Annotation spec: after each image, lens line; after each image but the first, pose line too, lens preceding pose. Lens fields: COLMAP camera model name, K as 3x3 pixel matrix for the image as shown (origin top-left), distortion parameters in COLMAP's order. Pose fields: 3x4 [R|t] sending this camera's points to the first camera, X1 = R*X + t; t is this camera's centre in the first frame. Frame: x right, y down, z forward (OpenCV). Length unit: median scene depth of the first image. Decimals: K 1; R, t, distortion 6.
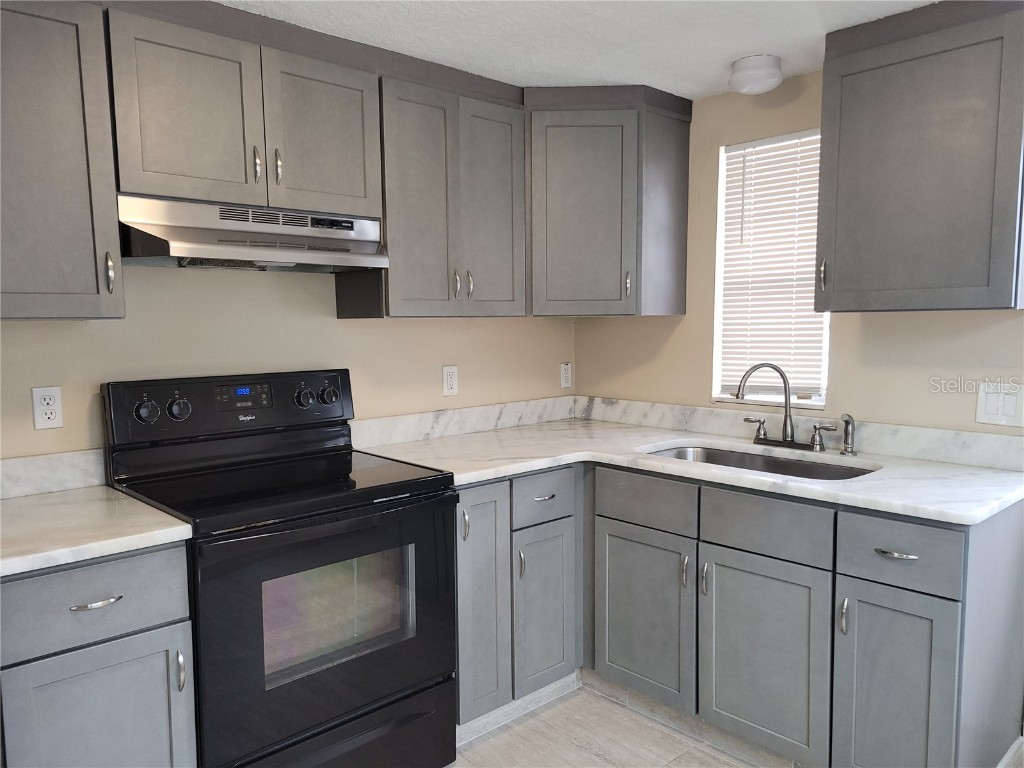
lens RADIAL K [[769.3, 0, 508.2], [0, 769.3, 407.6], [0, 0, 1]] dist [0.059136, -0.036696]
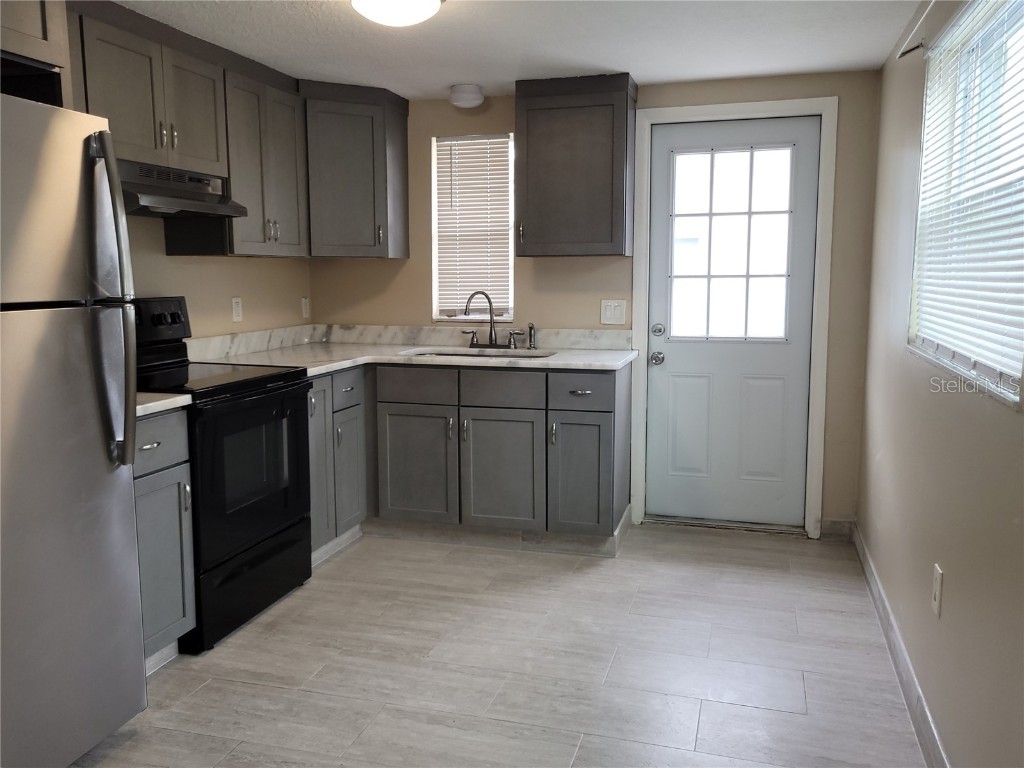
lens RADIAL K [[813.6, 0, 479.9], [0, 813.6, 386.1], [0, 0, 1]] dist [0.043139, -0.011285]
pose [[0.879526, -0.060472, 0.471994, -0.413082], [0.049294, 0.998134, 0.036025, 0.067816], [-0.473291, -0.008418, 0.880866, -0.372563]]
